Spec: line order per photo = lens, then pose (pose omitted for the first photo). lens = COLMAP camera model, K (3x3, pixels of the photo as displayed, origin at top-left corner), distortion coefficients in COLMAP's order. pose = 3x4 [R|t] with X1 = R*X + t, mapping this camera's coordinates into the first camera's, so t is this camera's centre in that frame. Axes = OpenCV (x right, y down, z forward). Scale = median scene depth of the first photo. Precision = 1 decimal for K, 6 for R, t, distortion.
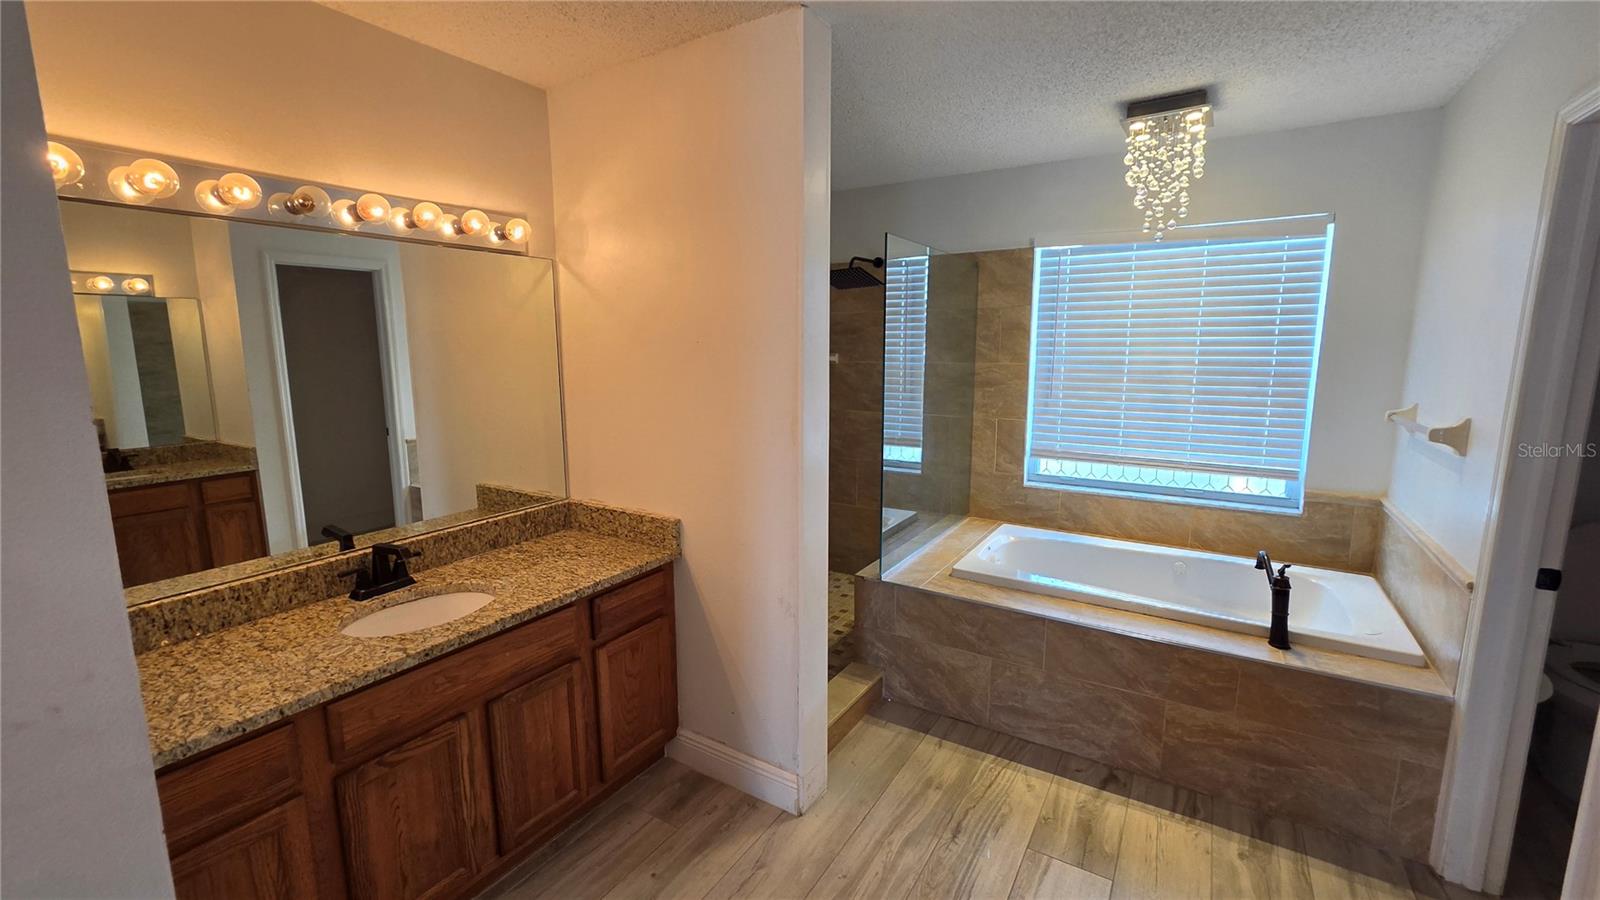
lens RADIAL K [[660.4, 0, 777.5], [0, 660.4, 445.6], [0, 0, 1]] dist [-0.019442, 0.006130]
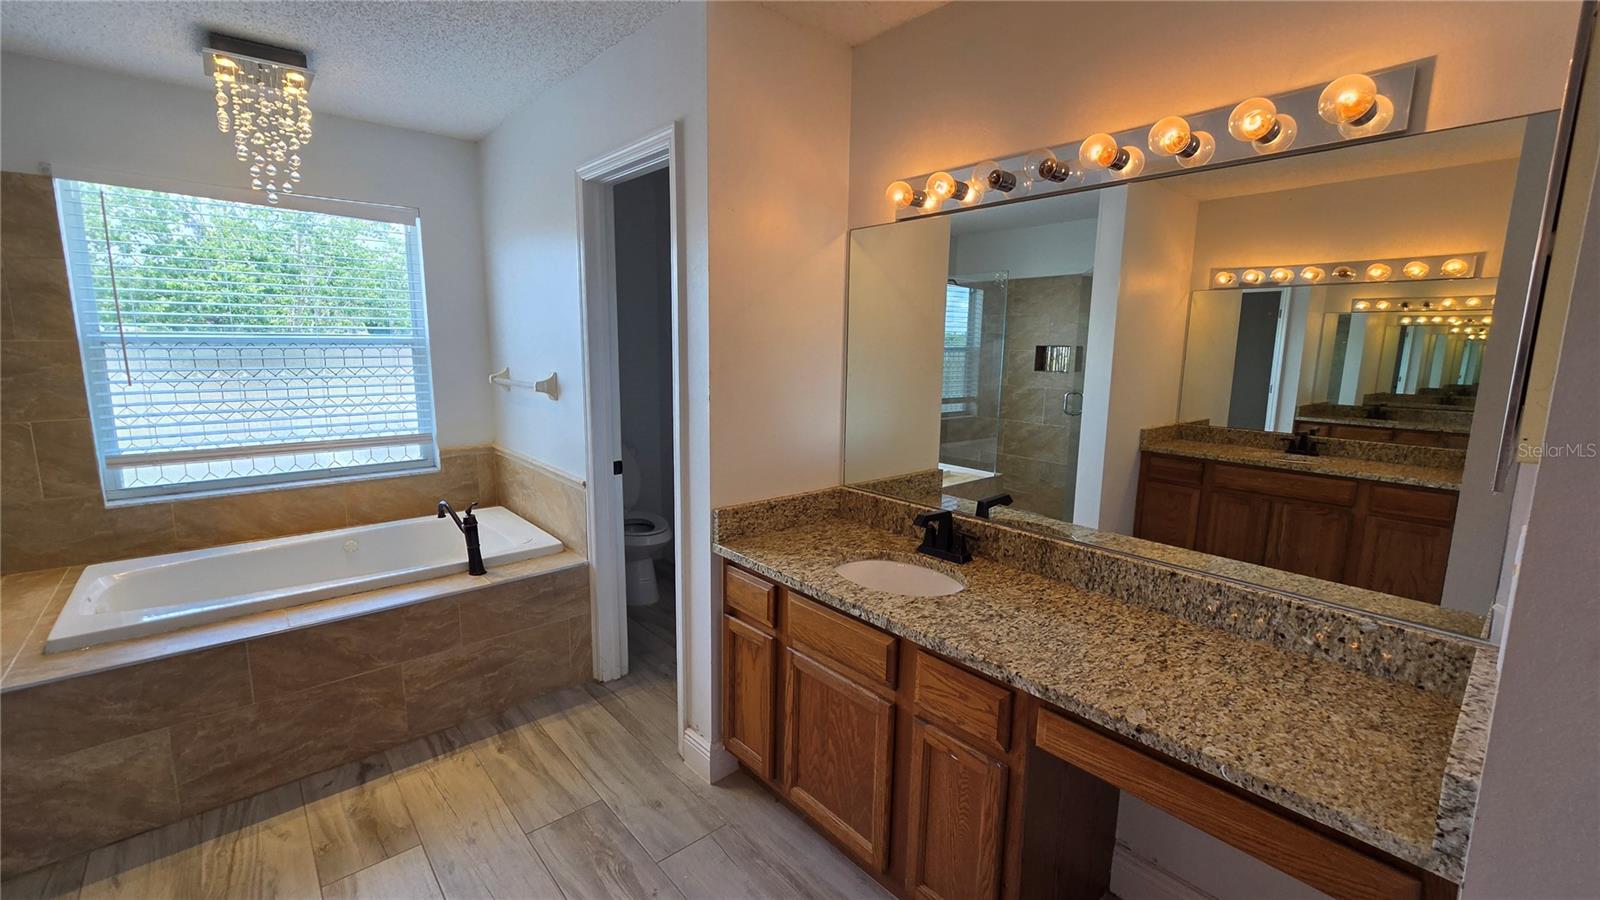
lens RADIAL K [[656.6, 0, 799.3], [0, 656.6, 444.6], [0, 0, 1]] dist [-0.001287, -0.000734]
pose [[0.262383, -0.142653, 0.954361, -0.153243], [0.132883, 0.984932, 0.110689, 0.018399], [-0.955771, 0.097775, 0.277385, 0.074762]]
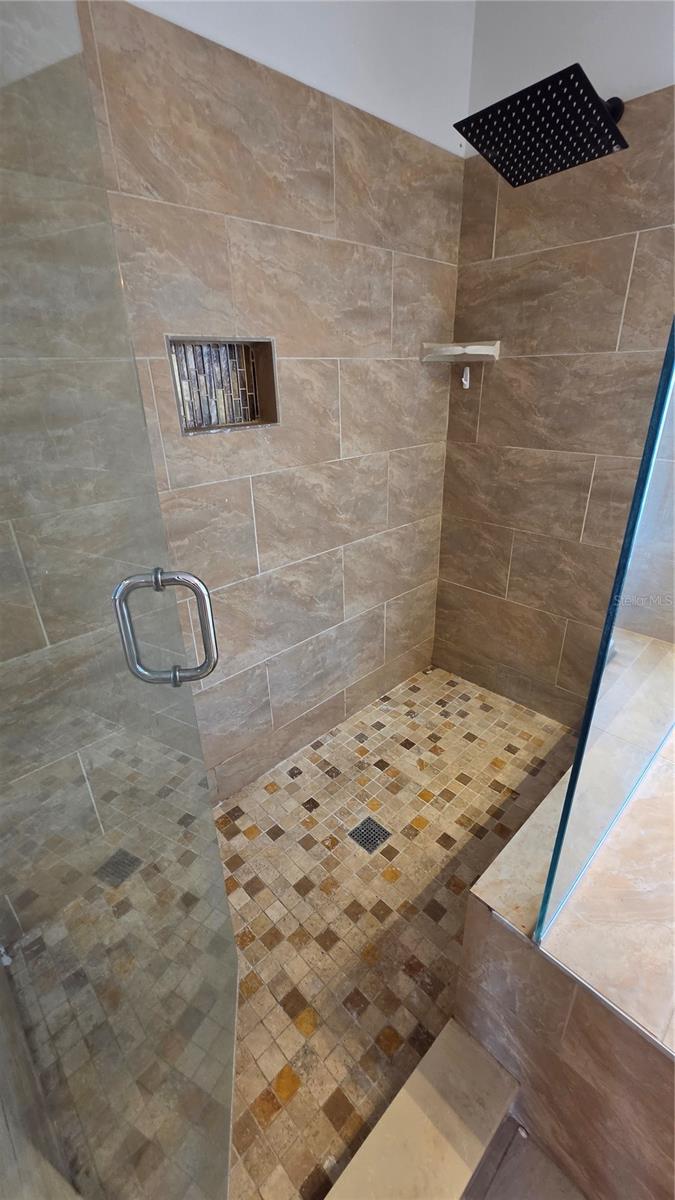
lens RADIAL K [[492.4, 0, 339.9], [0, 492.4, 594.2], [0, 0, 1]] dist [-0.001287, -0.000734]
pose [[0.975686, 0.075799, -0.205650, 0.098695], [-0.018934, 0.963936, 0.265460, -0.063354], [0.218355, -0.255111, 0.941934, 0.833935]]
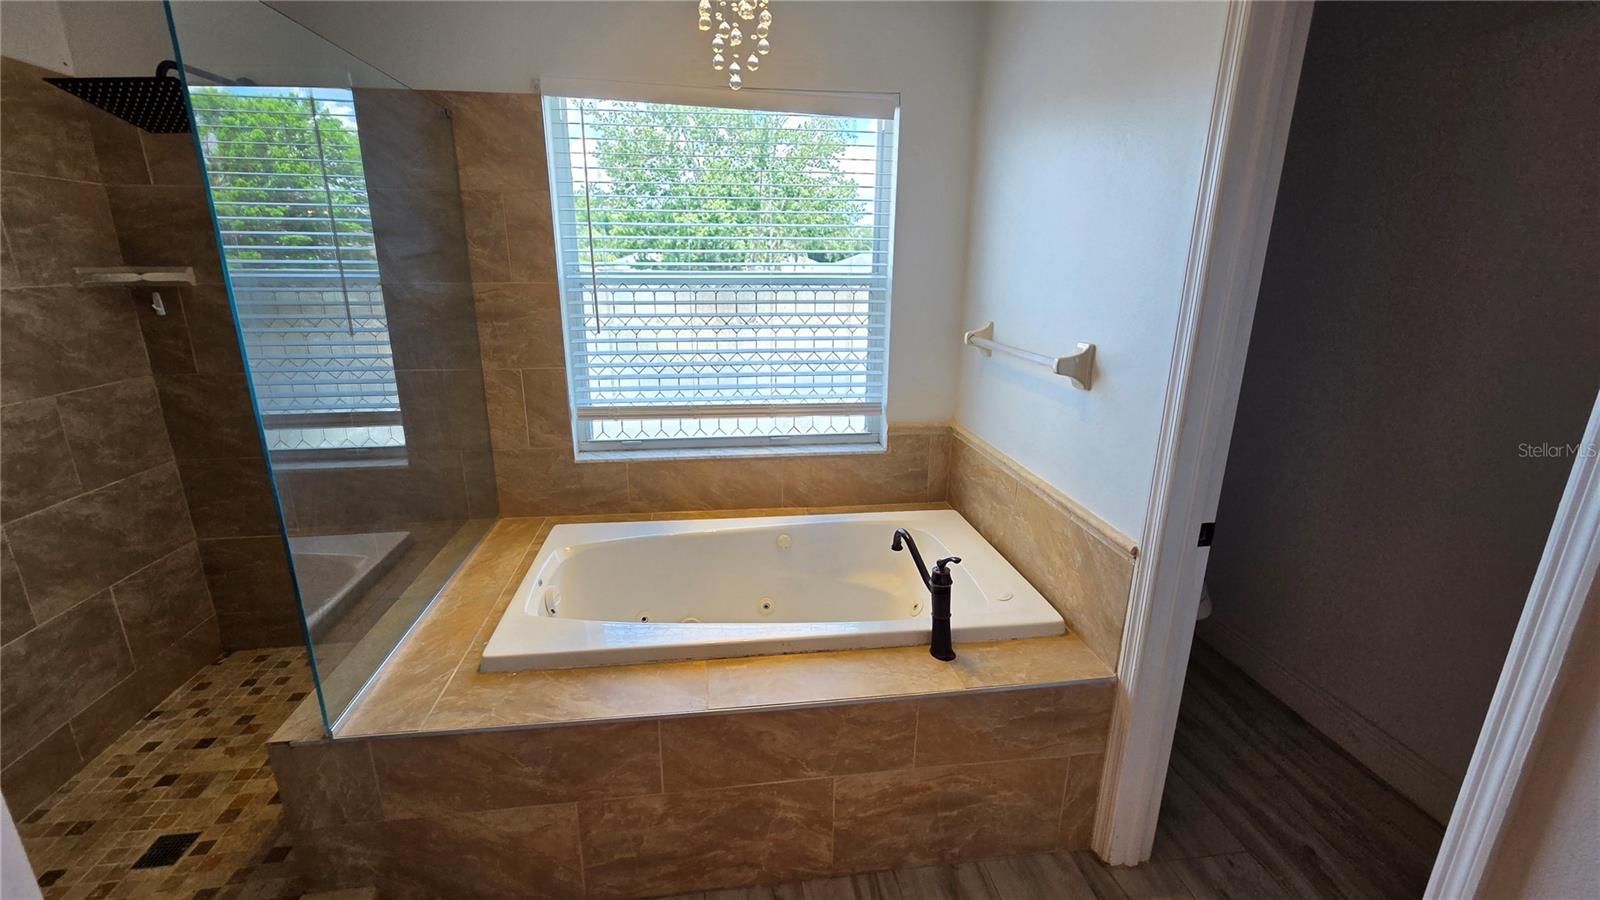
lens RADIAL K [[656.6, 0, 799.3], [0, 656.6, 444.6], [0, 0, 1]] dist [-0.001287, -0.000734]
pose [[0.750214, -0.168022, 0.639490, 0.156150], [0.087885, 0.983931, 0.155420, -0.062054], [-0.655328, -0.060397, 0.752926, 0.455012]]
